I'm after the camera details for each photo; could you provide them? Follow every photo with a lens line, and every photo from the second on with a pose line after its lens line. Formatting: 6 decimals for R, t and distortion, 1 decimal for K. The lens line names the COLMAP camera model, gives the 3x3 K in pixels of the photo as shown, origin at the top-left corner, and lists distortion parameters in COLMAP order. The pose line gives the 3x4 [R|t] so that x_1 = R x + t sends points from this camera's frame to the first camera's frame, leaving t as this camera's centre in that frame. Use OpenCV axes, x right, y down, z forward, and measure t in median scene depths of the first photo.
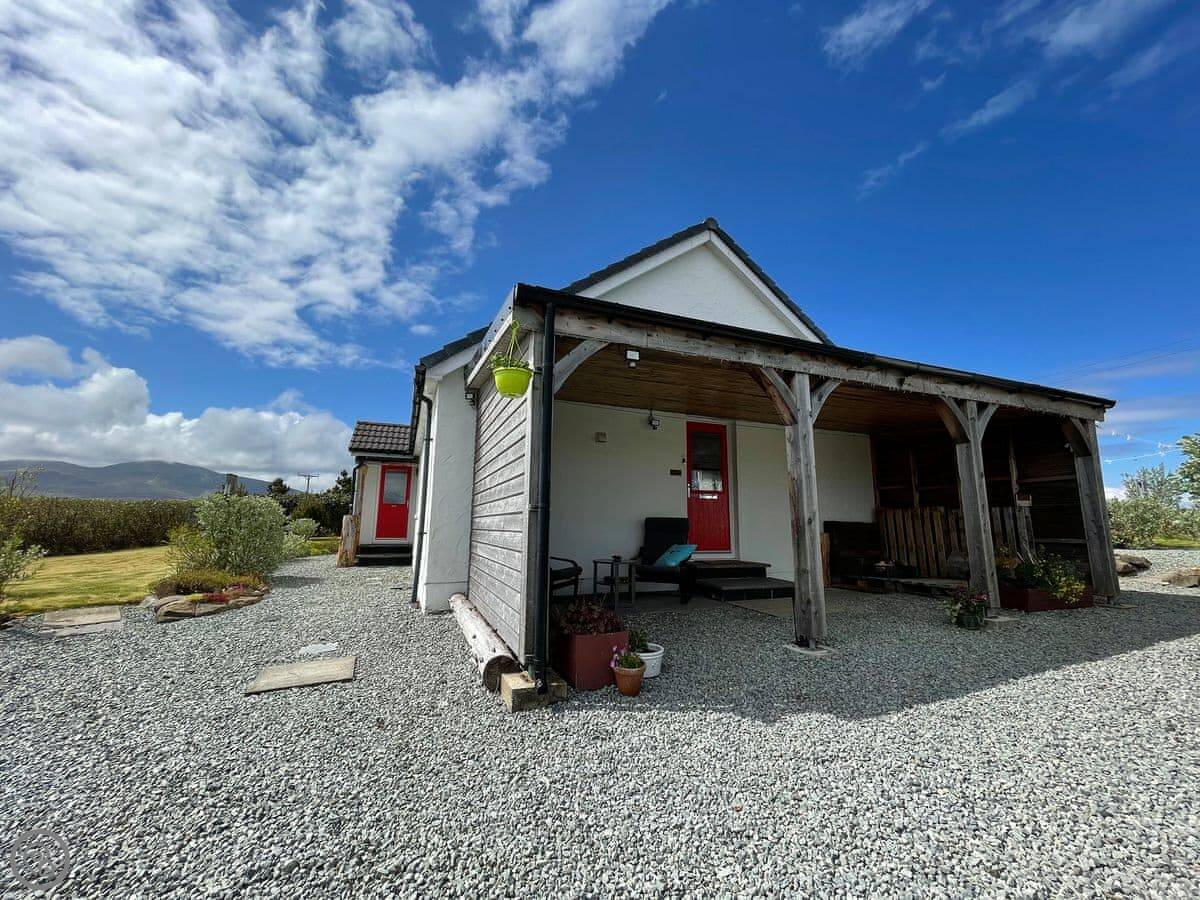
lens RADIAL K [[487.1, 0, 598.9], [0, 487.1, 448.9], [0, 0, 1]] dist [-0.000138, 0.000213]
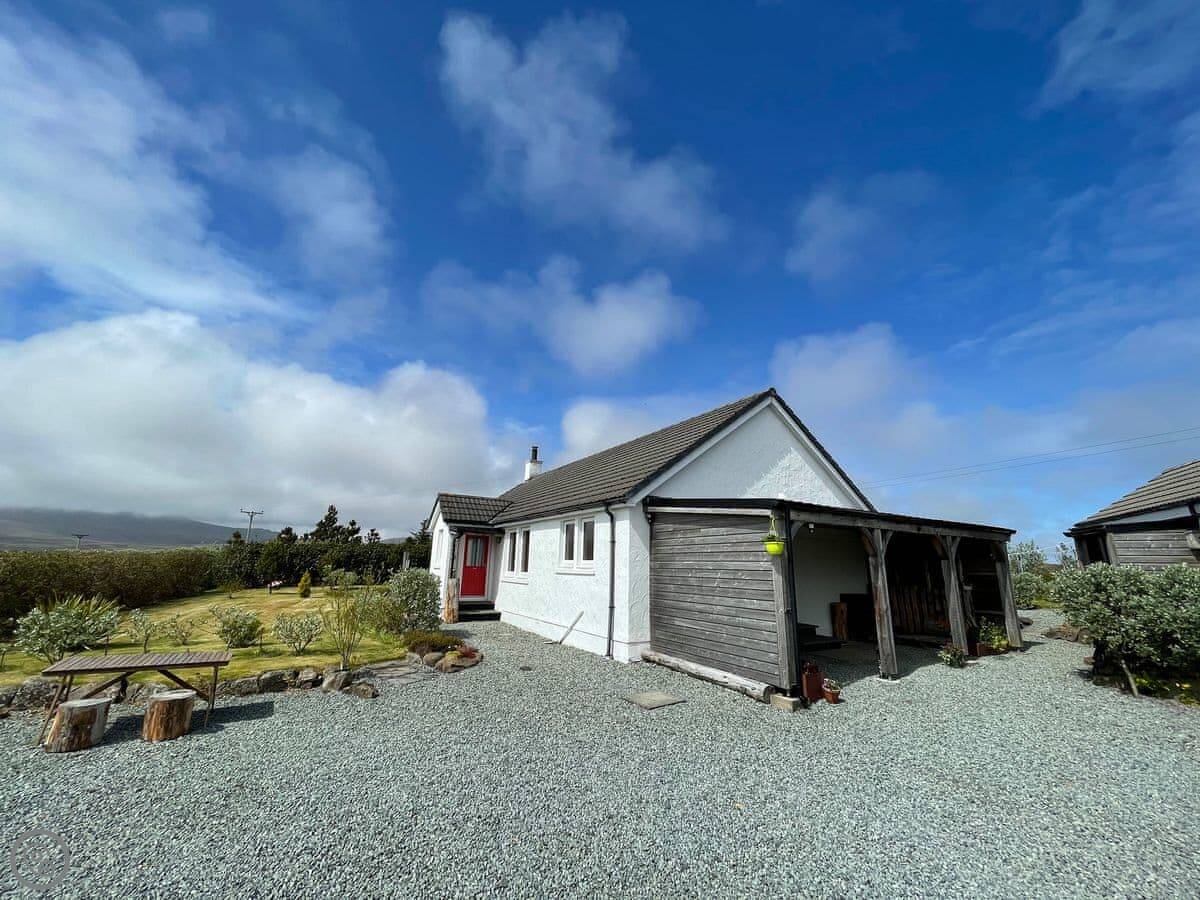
lens RADIAL K [[487.1, 0, 598.9], [0, 487.1, 448.9], [0, 0, 1]] dist [-0.000138, 0.000213]
pose [[0.989113, 0.047187, 0.139391, -0.769512], [-0.036403, 0.996216, -0.078924, -0.228738], [-0.142588, 0.072990, 0.987087, -0.602995]]
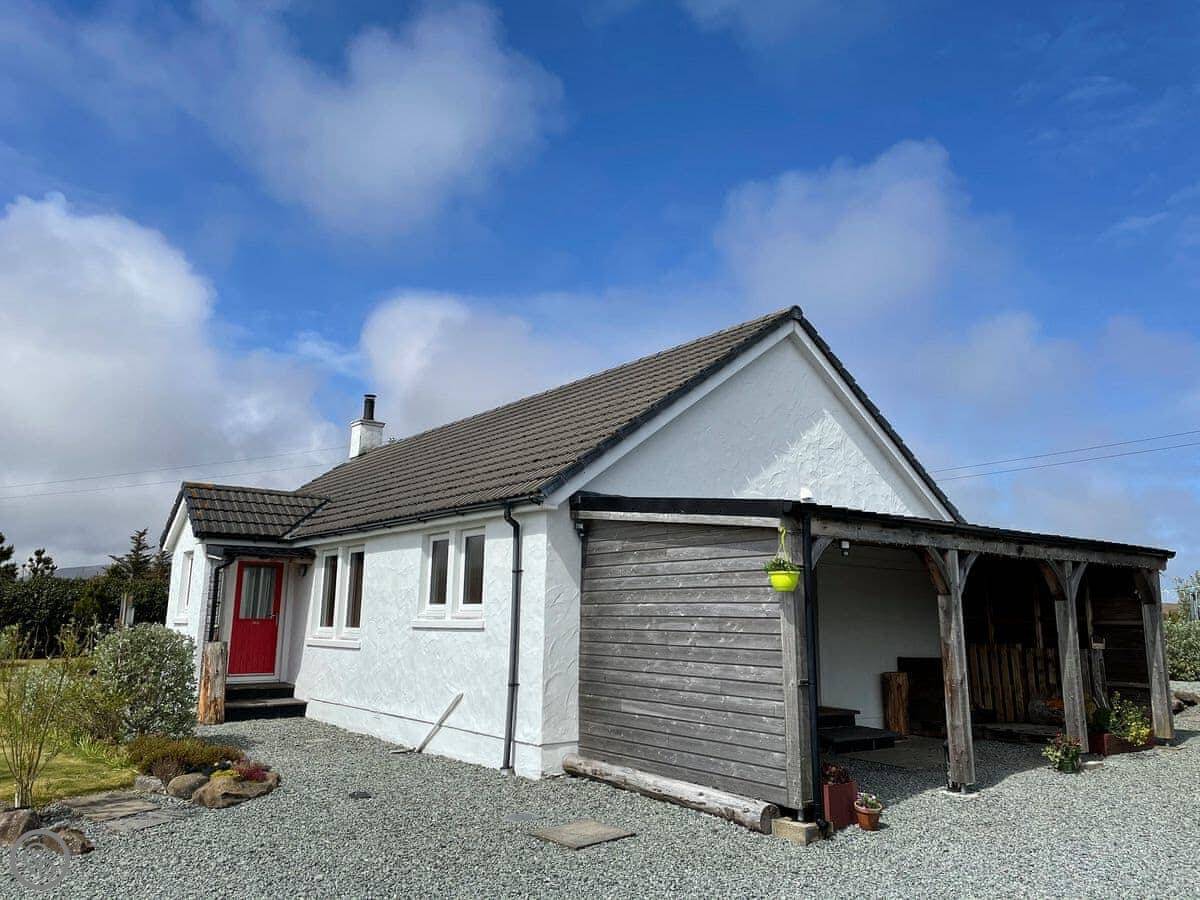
lens RADIAL K [[906.8, 0, 599.7], [0, 906.8, 434.9], [0, 0, 1]] dist [0.109680, -0.135877]
pose [[0.963678, 0.055015, 0.261341, -0.804380], [-0.045317, 0.998047, -0.042993, -0.244565], [-0.263196, 0.029589, 0.964289, -0.730765]]
